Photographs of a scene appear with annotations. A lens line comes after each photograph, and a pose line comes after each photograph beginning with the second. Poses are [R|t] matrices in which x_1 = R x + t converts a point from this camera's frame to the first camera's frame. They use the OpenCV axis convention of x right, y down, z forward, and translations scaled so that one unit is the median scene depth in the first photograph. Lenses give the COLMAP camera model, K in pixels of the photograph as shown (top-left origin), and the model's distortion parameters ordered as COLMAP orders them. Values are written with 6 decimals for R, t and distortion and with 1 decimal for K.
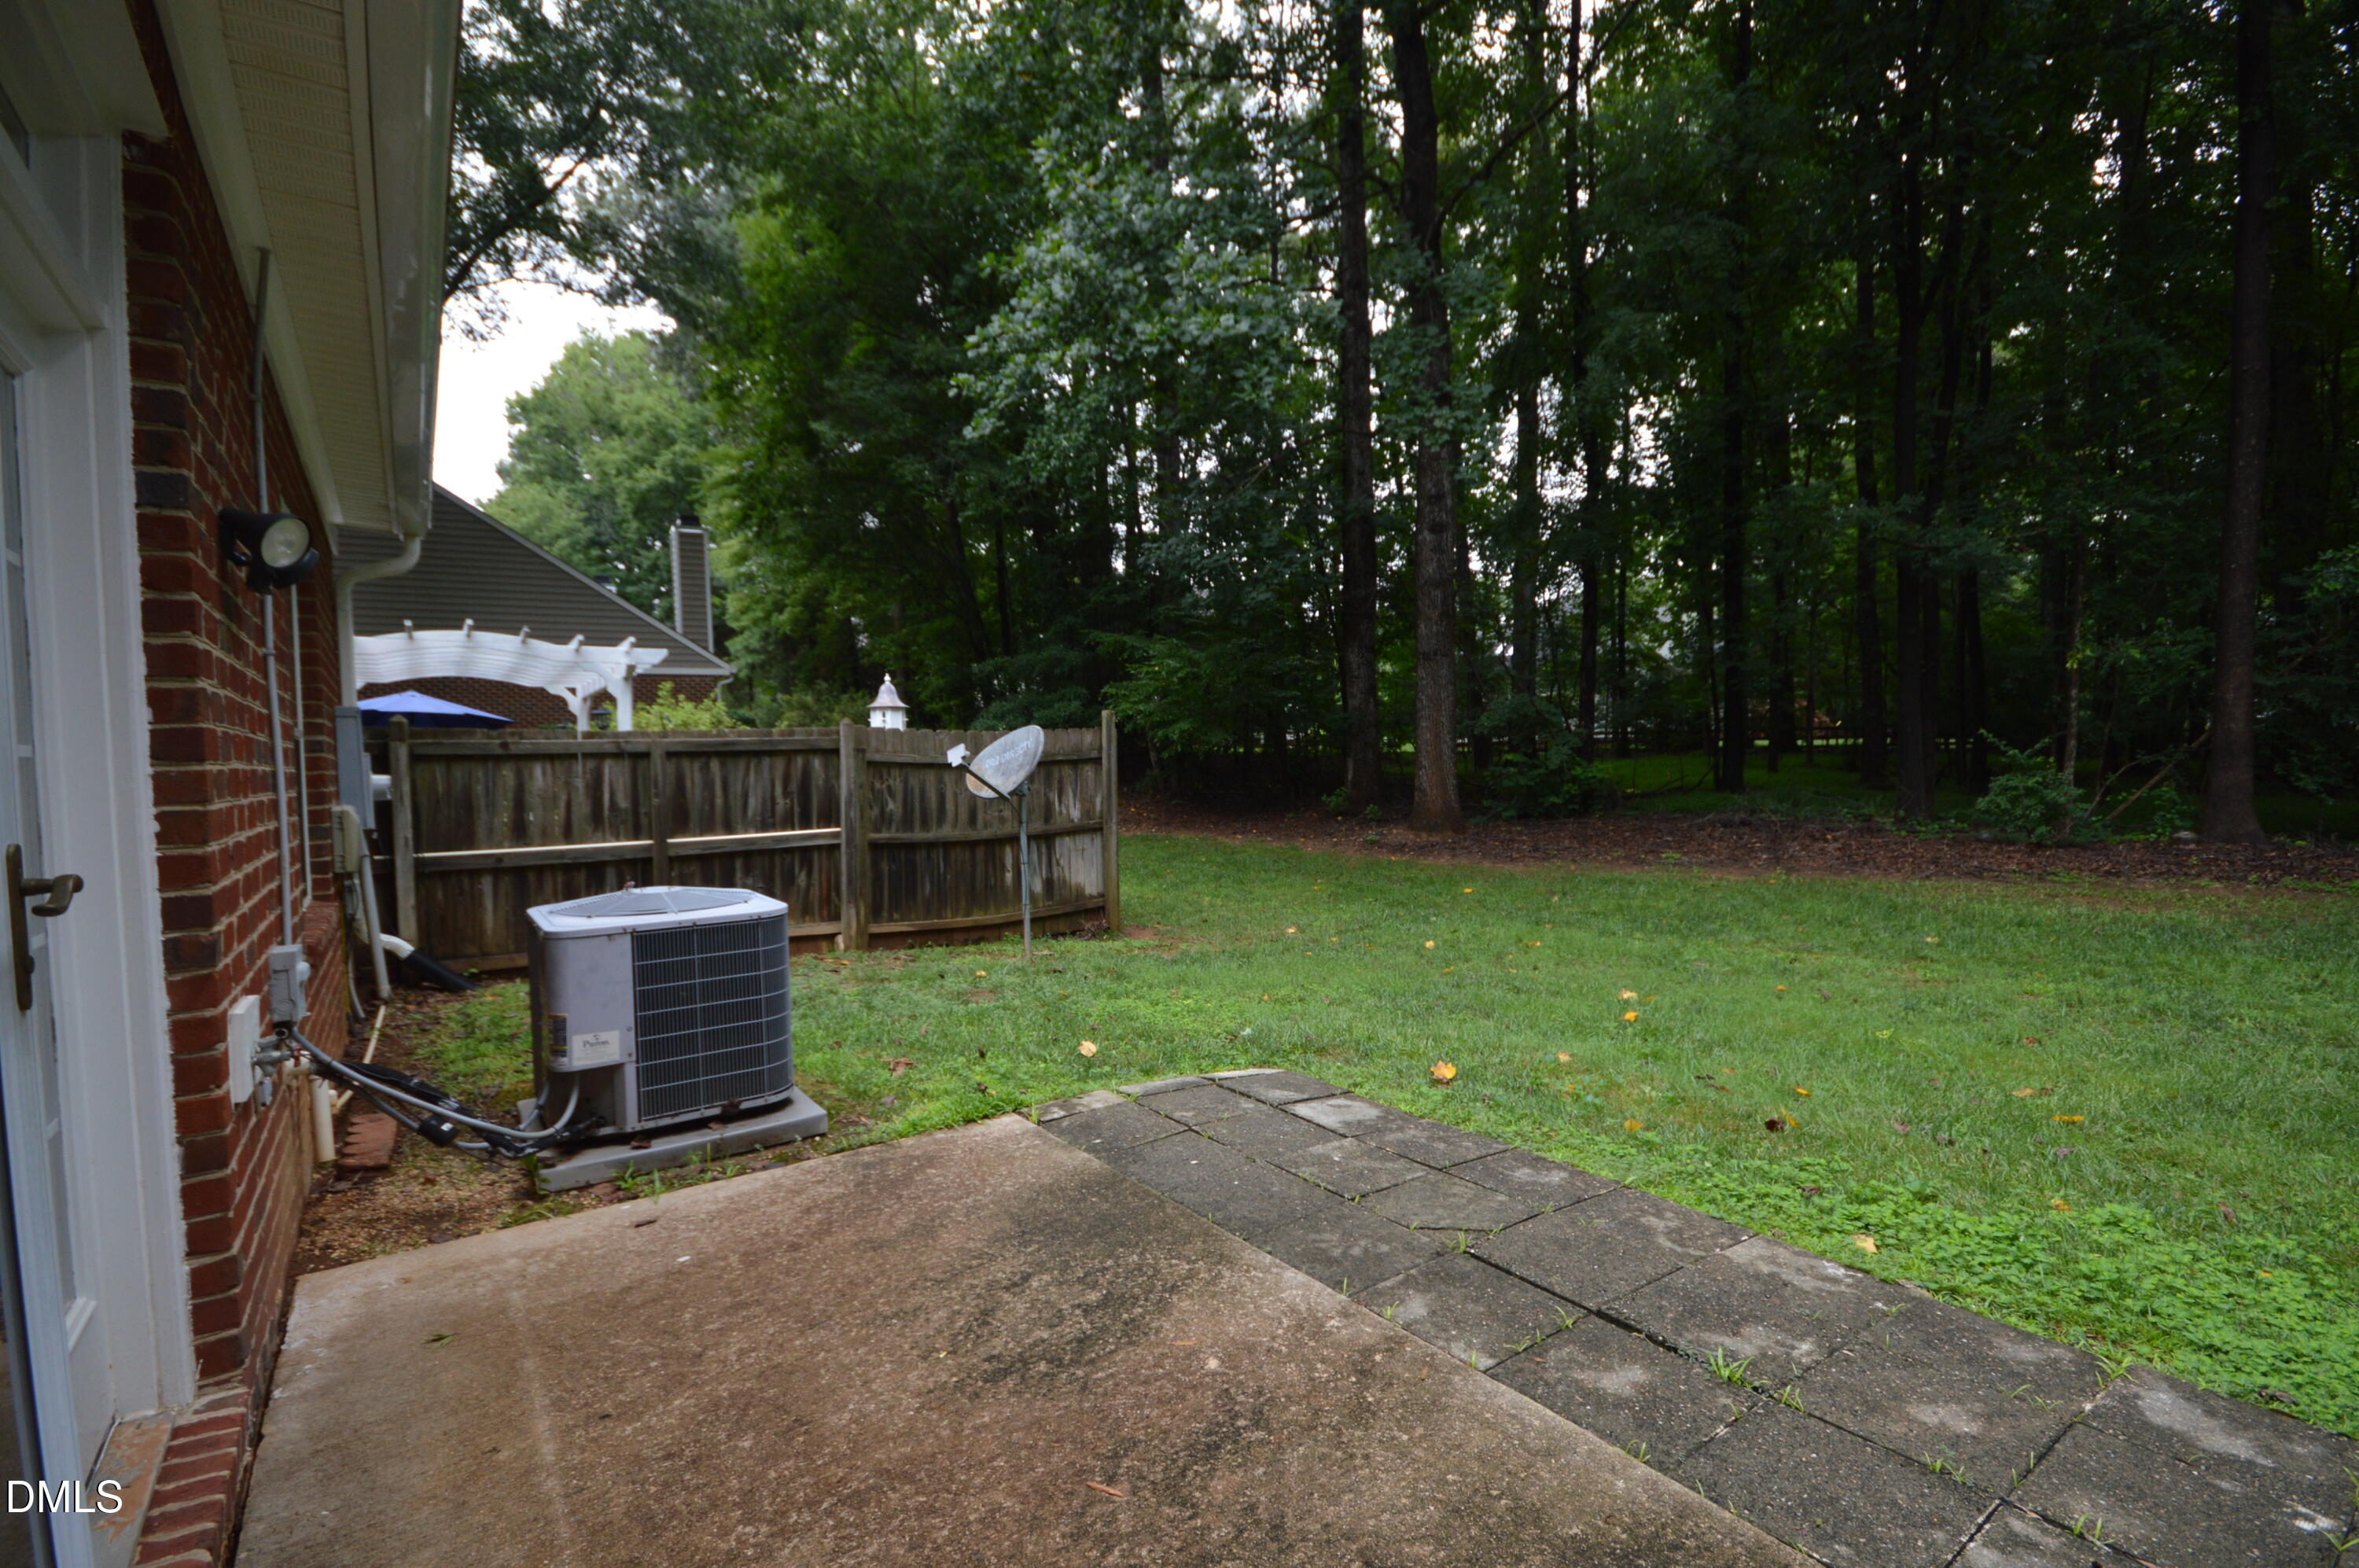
lens RADIAL K [[1050.8, 0, 1194.0], [0, 1050.8, 788.3], [0, 0, 1]] dist [-0.001707, -0.000783]
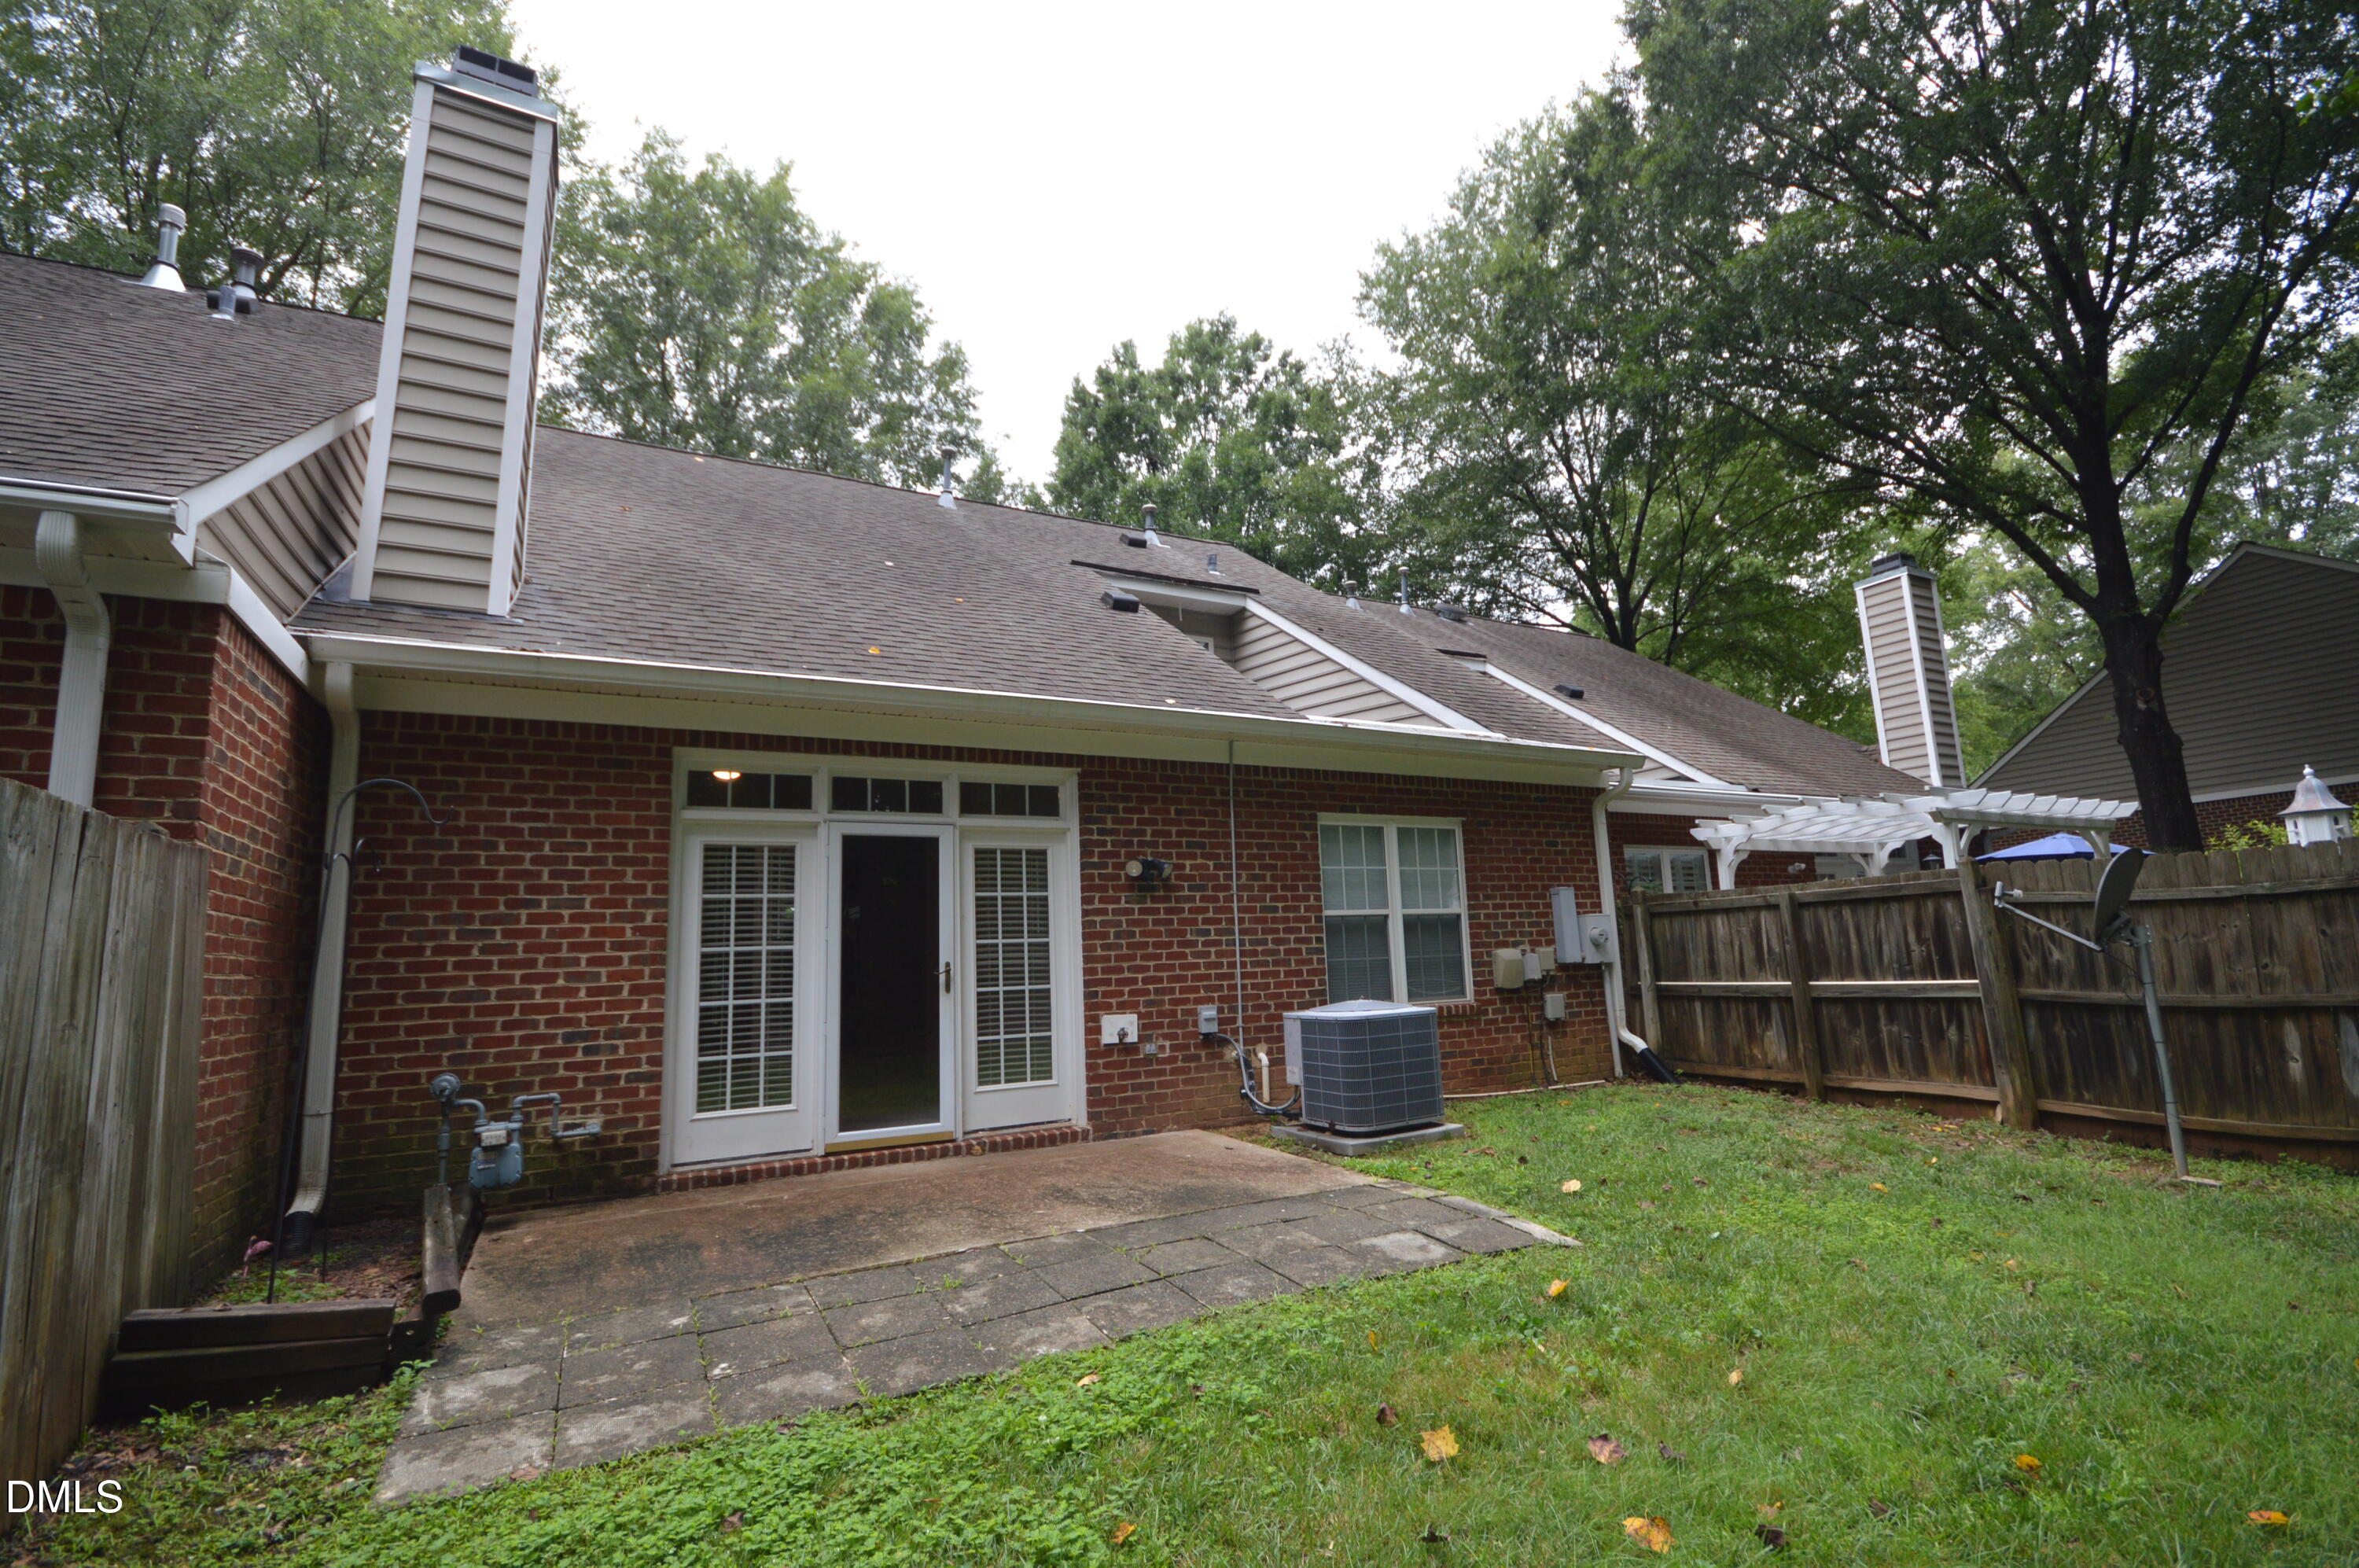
lens RADIAL K [[1050.8, 0, 1194.0], [0, 1050.8, 788.3], [0, 0, 1]] dist [-0.001707, -0.000783]
pose [[-0.129163, -0.134493, -0.982460, 1.313809], [0.014761, 0.990389, -0.137519, -0.020740], [0.991513, -0.032265, -0.125937, 0.933218]]
